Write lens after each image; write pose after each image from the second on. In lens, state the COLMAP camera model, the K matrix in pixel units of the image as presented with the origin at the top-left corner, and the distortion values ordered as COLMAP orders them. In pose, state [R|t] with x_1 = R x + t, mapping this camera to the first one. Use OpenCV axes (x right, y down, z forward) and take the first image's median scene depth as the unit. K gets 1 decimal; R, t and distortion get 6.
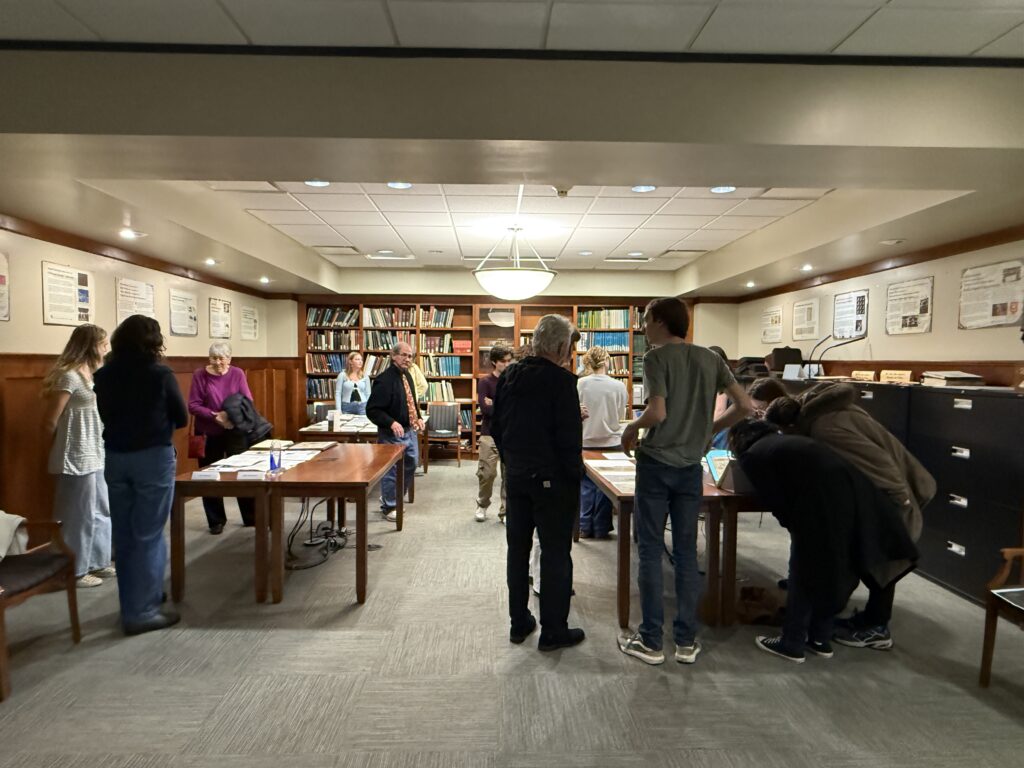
lens RADIAL K [[662.4, 0, 497.6], [0, 662.4, 390.5], [0, 0, 1]] dist [-0.007227, 0.004915]
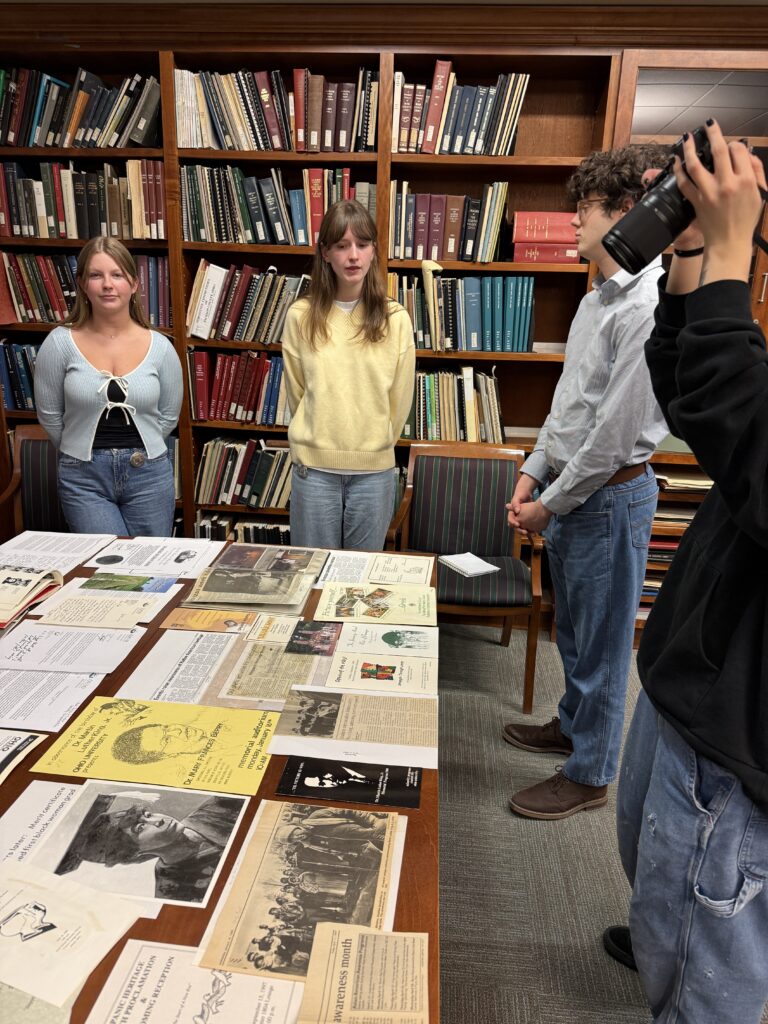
lens RADIAL K [[720.4, 0, 382.7], [0, 720.4, 518.5], [0, 0, 1]] dist [0.018957, -0.036270]
pose [[0.993954, 0.057411, -0.093594, -0.111646], [-0.031115, 0.964745, 0.261342, -0.040939], [0.105298, -0.256849, 0.960698, 0.900917]]
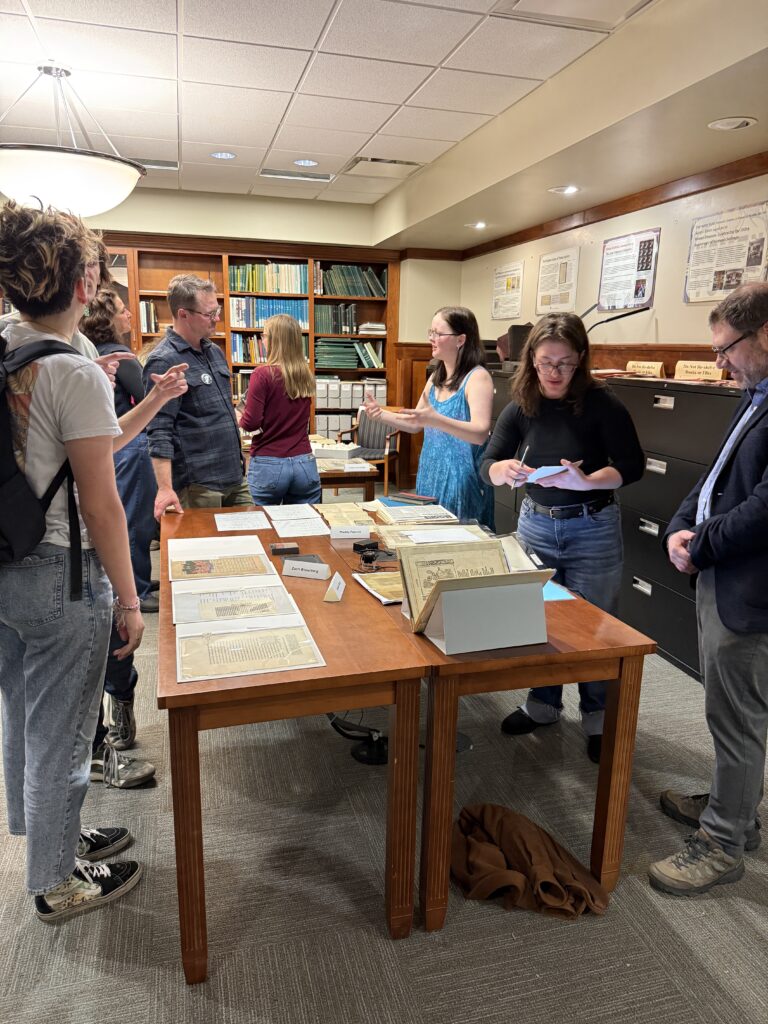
lens RADIAL K [[720.4, 0, 388.9], [0, 720.4, 517.3], [0, 0, 1]] dist [0.018957, -0.036270]
pose [[0.966684, -0.044774, 0.252026, 0.108147], [-0.003063, 0.982489, 0.186296, -0.008887], [-0.255954, -0.180861, 0.949619, 0.311407]]
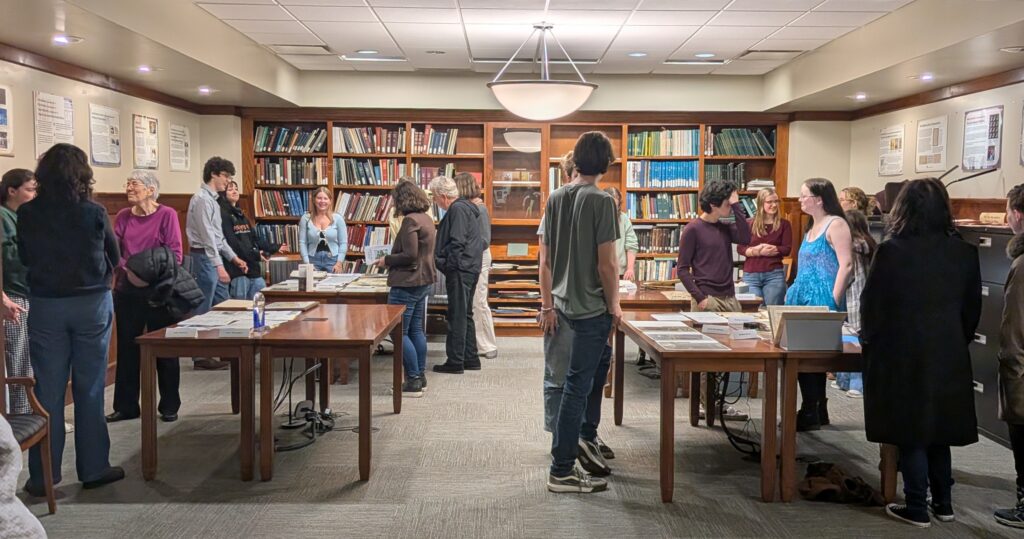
lens RADIAL K [[1050.9, 0, 516.0], [0, 1050.9, 277.8], [0, 0, 1]] dist [0.068282, 0.000000]
pose [[0.999993, 0.000668, 0.003711, -0.008241], [-0.000771, 0.999615, 0.027735, 0.010817], [-0.003691, -0.027738, 0.999608, -0.207880]]
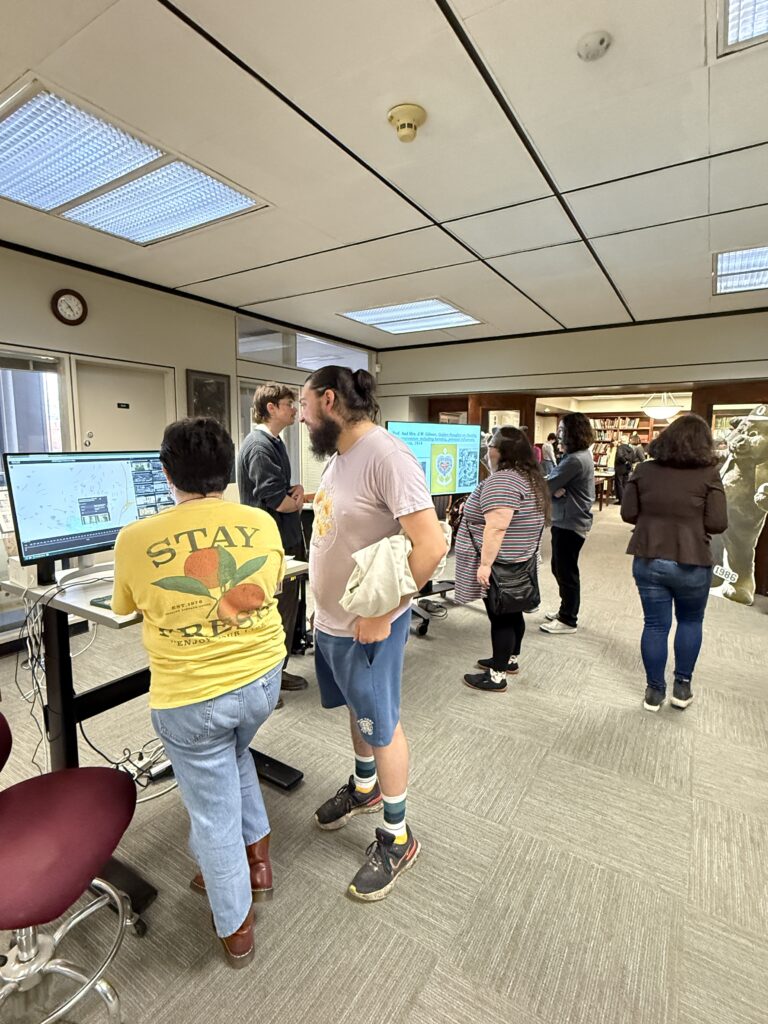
lens RADIAL K [[507.3, 0, 383.6], [0, 507.3, 510.1], [0, 0, 1]] dist [-0.002250, -0.000126]
pose [[0.842260, 0.070070, -0.534498, 0.149959], [-0.027976, 0.995862, 0.086467, 0.047466], [0.538345, -0.057875, 0.840735, -0.862271]]
